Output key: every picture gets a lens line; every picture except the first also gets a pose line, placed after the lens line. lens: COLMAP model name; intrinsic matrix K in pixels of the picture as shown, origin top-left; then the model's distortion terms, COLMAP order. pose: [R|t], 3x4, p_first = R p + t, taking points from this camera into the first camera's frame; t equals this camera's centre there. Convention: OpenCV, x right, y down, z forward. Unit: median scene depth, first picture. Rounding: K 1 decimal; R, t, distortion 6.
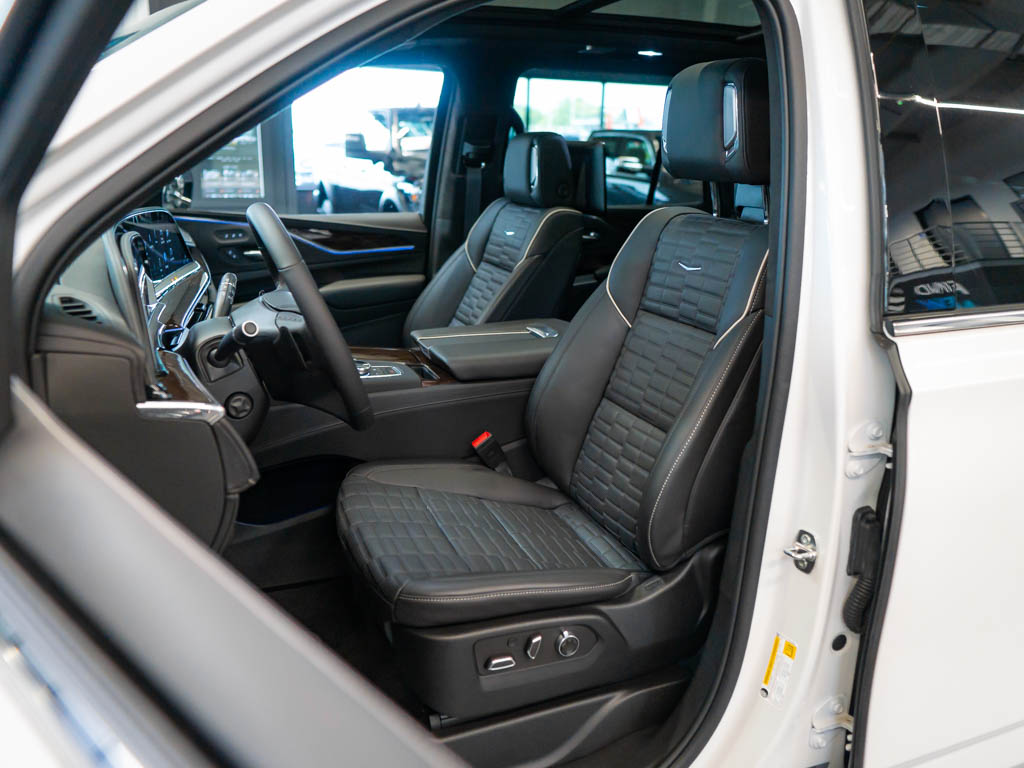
lens RADIAL K [[822.5, 0, 506.9], [0, 822.5, 385.2], [0, 0, 1]] dist [-0.002153, -0.010528]
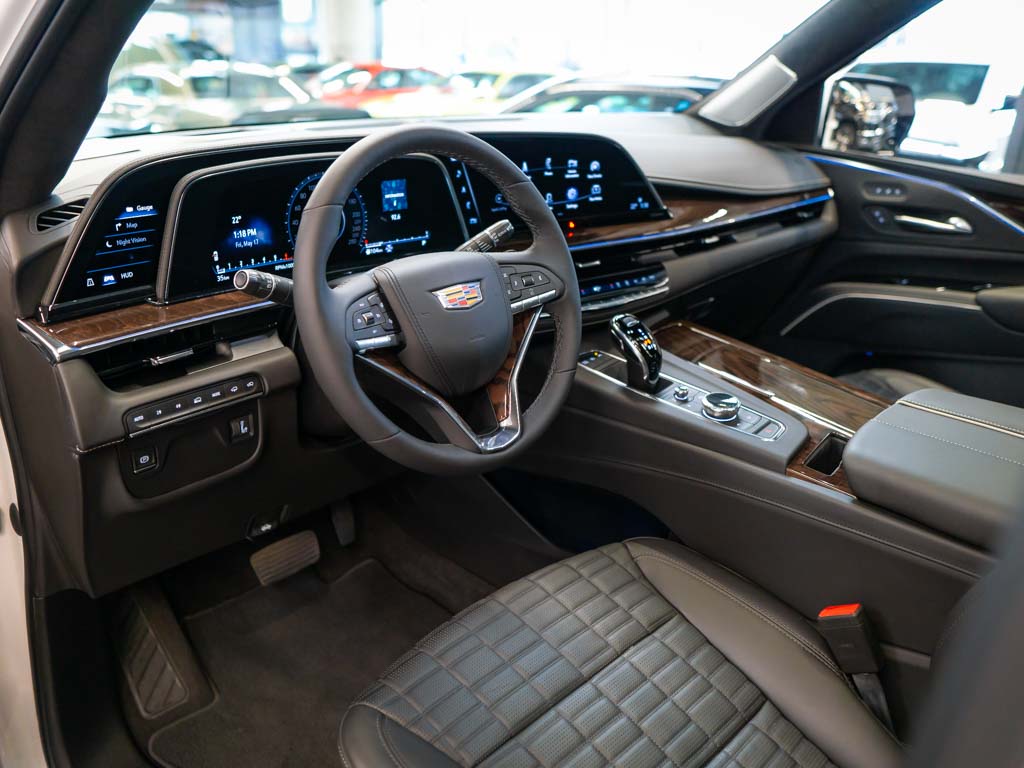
lens RADIAL K [[822.5, 0, 493.3], [0, 822.5, 382.0], [0, 0, 1]] dist [-0.002153, -0.010528]
pose [[0.391071, 0.328639, -0.859686, 0.319219], [-0.269870, 0.933964, 0.234269, -0.150884], [0.879906, 0.140388, 0.453936, 0.580844]]
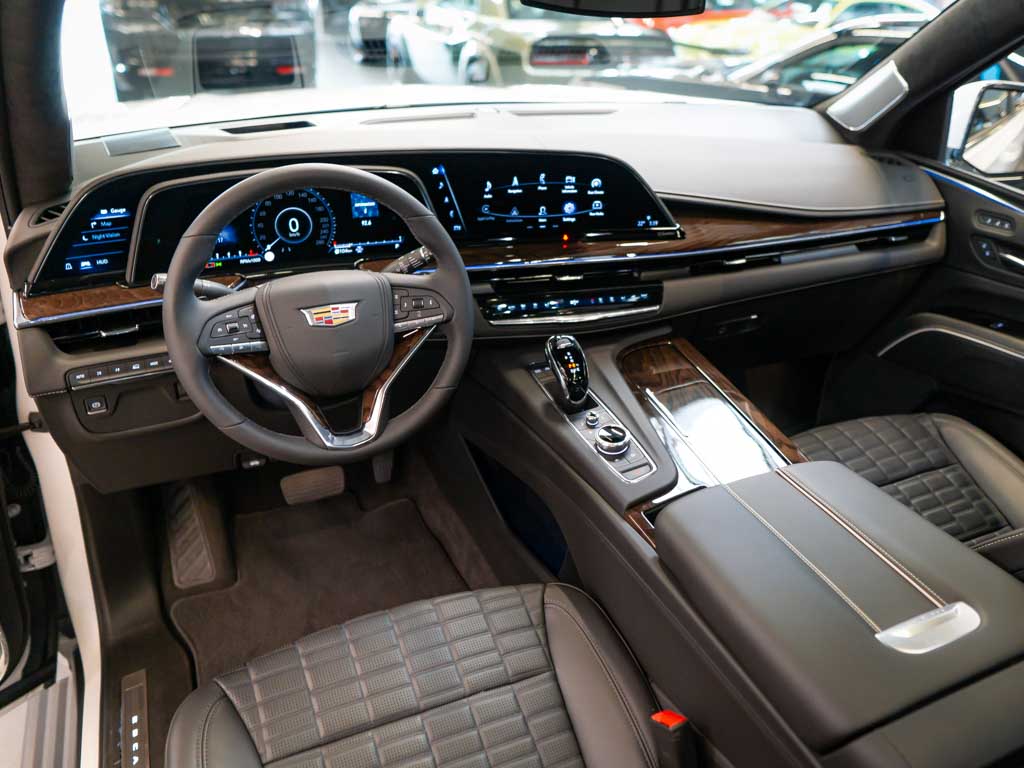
lens RADIAL K [[822.5, 0, 567.5], [0, 822.5, 383.6], [0, 0, 1]] dist [-0.002153, -0.010528]
pose [[0.068136, 0.454506, -0.888134, 0.430769], [-0.319552, 0.853246, 0.412137, -0.351616], [0.945116, 0.255723, 0.203375, 0.864513]]
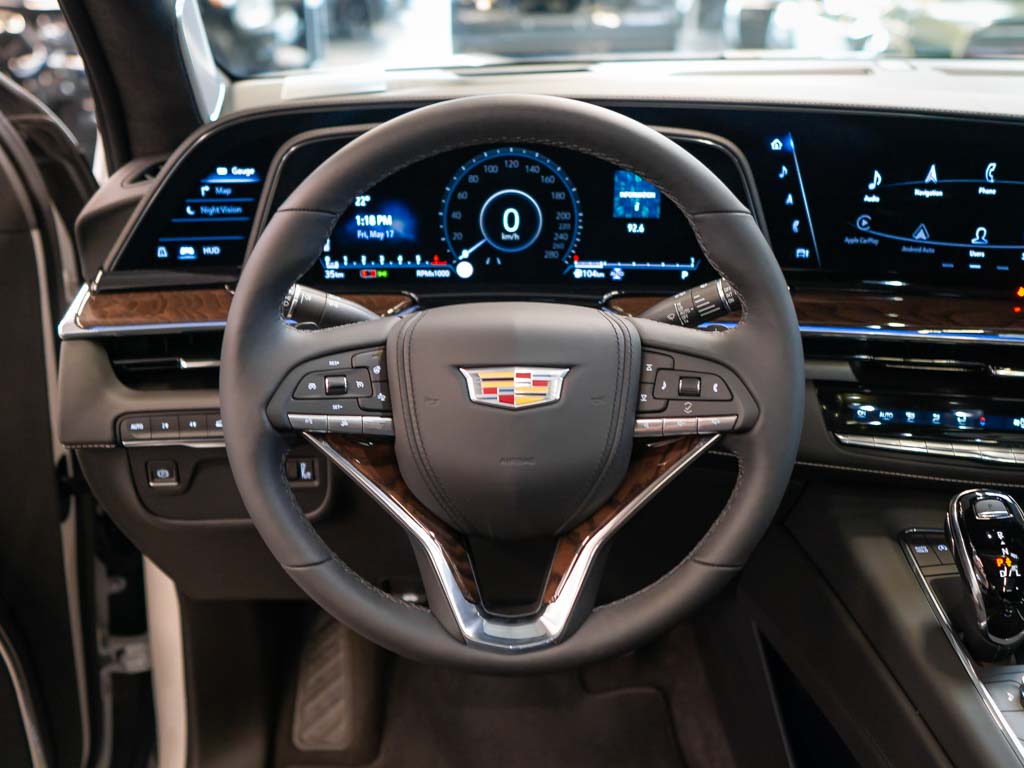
lens RADIAL K [[1015.3, 0, 507.6], [0, 1015.3, 395.4], [0, 0, 1]] dist [-0.001085, 0.000000]
pose [[-0.366407, 0.371723, -0.852976, 0.168932], [-0.270477, 0.834590, 0.479897, -0.263859], [0.890274, 0.406548, -0.205257, 0.890059]]
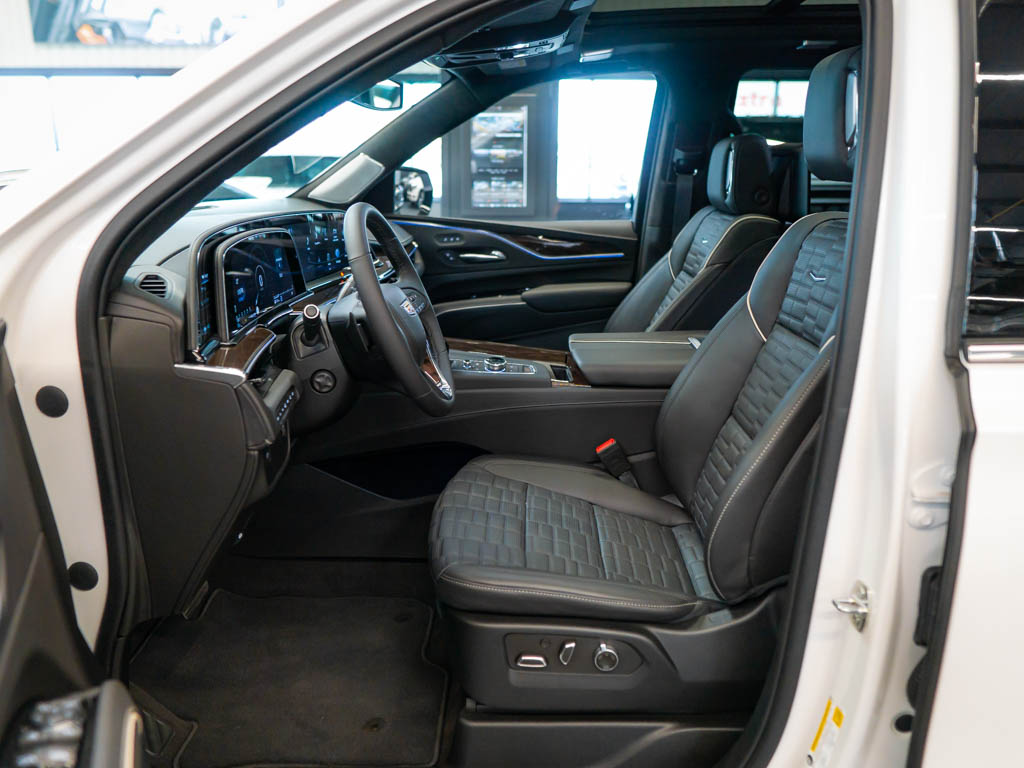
lens RADIAL K [[822.5, 0, 498.1], [0, 822.5, 383.6], [0, 0, 1]] dist [-0.002153, -0.010528]
pose [[0.917191, 0.085713, -0.389120, 0.248416], [-0.092970, 0.995669, 0.000181, 0.003956], [0.387451, 0.036010, 0.921187, 0.038939]]
